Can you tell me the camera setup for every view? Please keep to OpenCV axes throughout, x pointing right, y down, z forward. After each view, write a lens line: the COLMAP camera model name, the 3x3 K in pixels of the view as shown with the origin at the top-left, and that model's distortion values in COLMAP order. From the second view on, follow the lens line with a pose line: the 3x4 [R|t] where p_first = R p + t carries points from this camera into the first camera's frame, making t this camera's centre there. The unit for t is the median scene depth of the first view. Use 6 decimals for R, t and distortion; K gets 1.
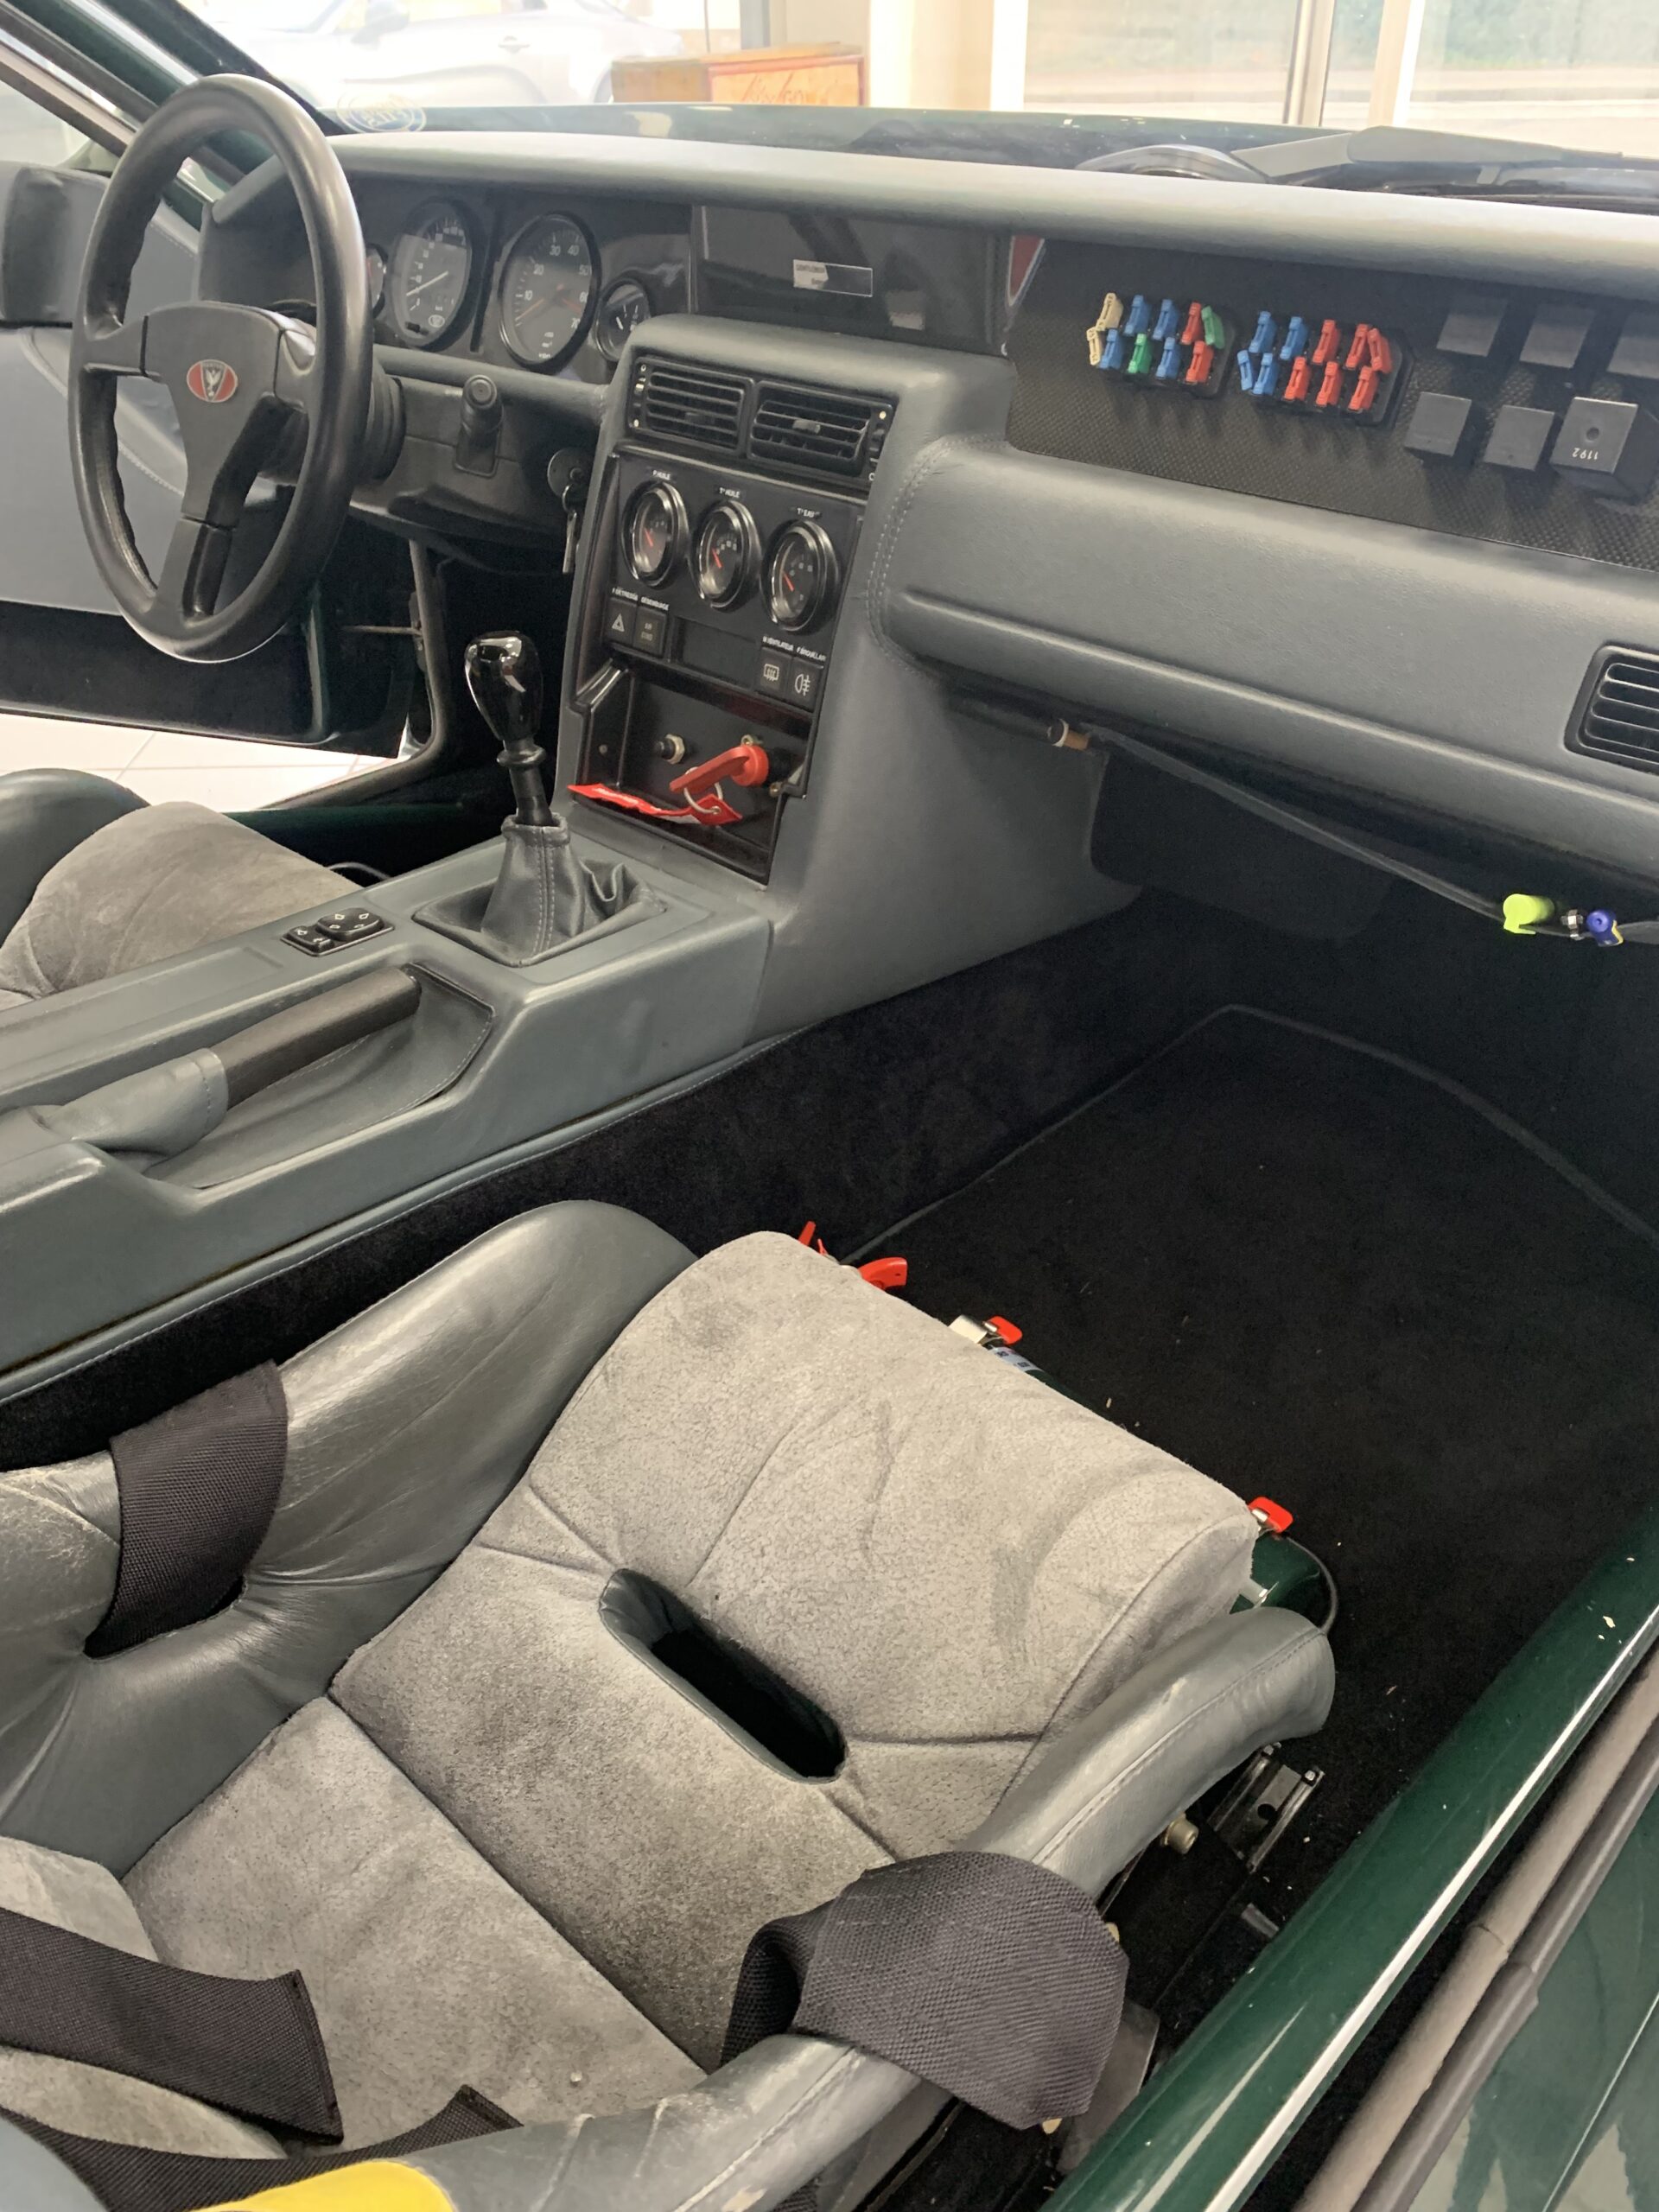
lens RADIAL K [[1689.5, 0, 830.2], [0, 1689.5, 1111.7], [0, 0, 1]] dist [0.025480, -0.025877]
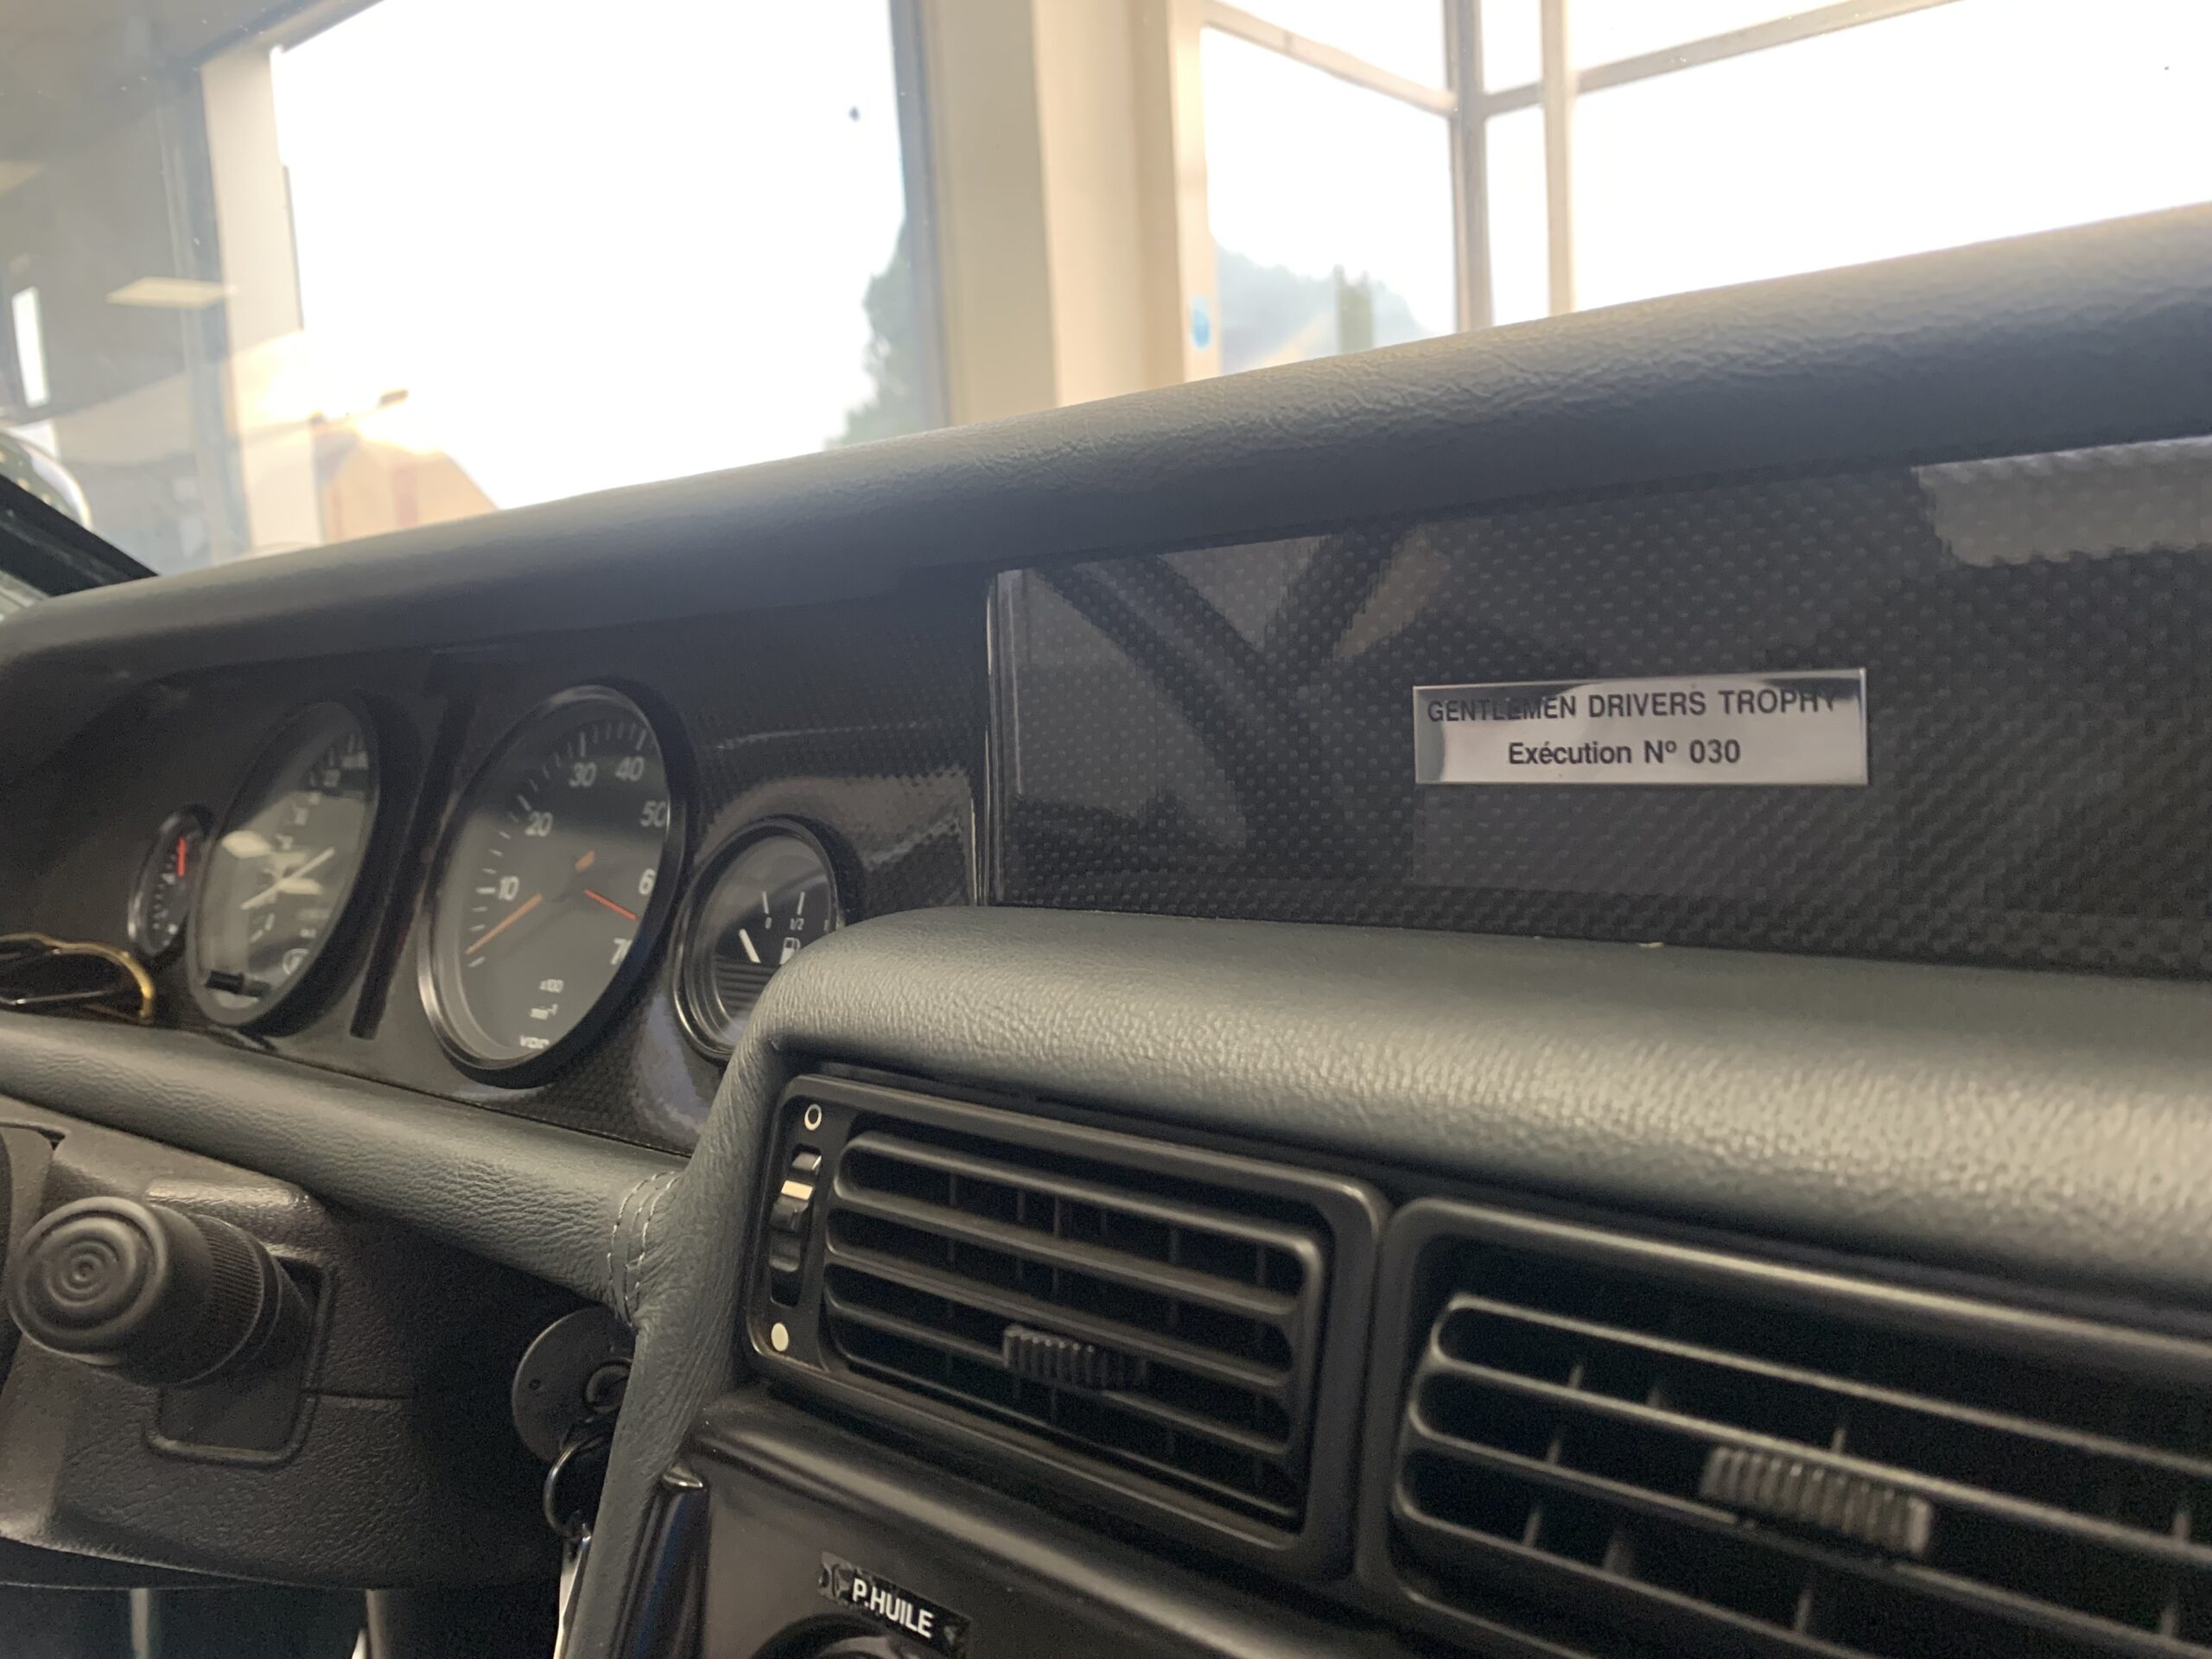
lens RADIAL K [[1689.5, 0, 1107.2], [0, 1689.5, 830.1], [0, 0, 1]] dist [0.025480, -0.025877]
pose [[0.996940, -0.051046, 0.059209, -0.073256], [0.072741, 0.883177, -0.463366, -0.328575], [-0.028639, 0.466255, 0.884187, 0.699507]]
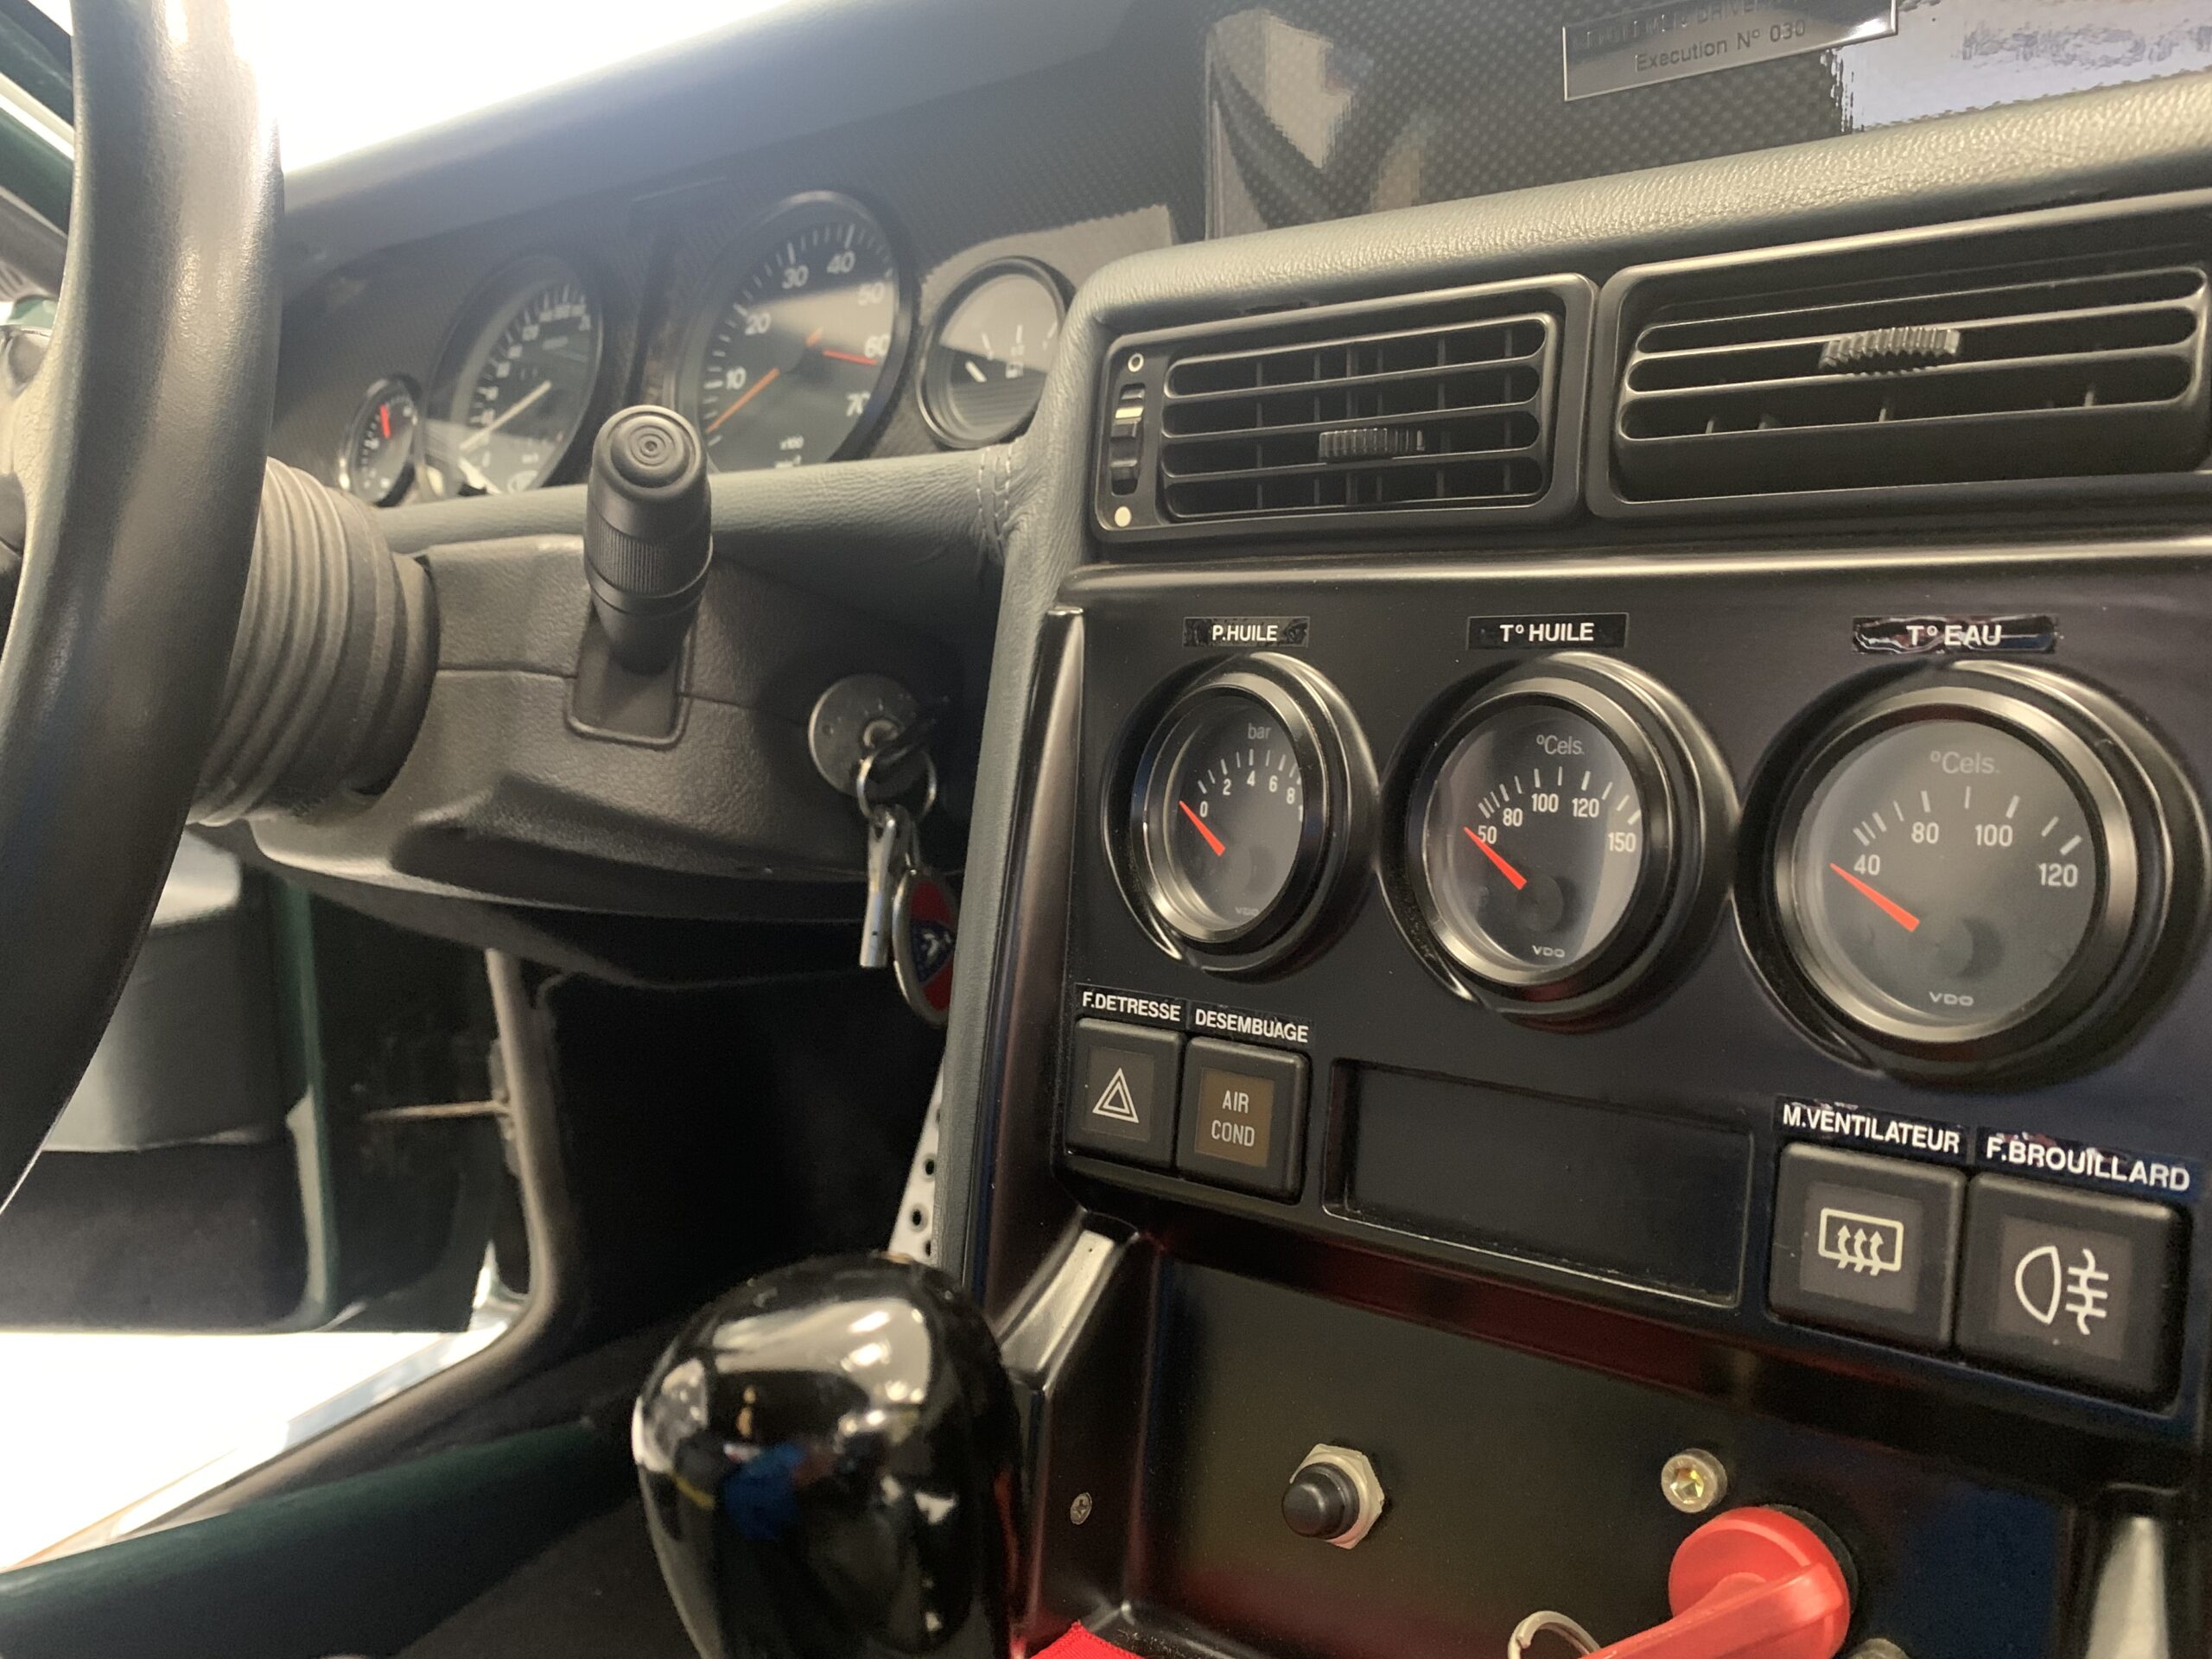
lens RADIAL K [[1689.5, 0, 1113.8], [0, 1689.5, 839.4], [0, 0, 1]] dist [0.025480, -0.025877]
pose [[0.989377, -0.097689, 0.107658, -0.146450], [0.130195, 0.924892, -0.357245, -0.210583], [-0.064673, 0.367466, 0.927786, 0.660450]]
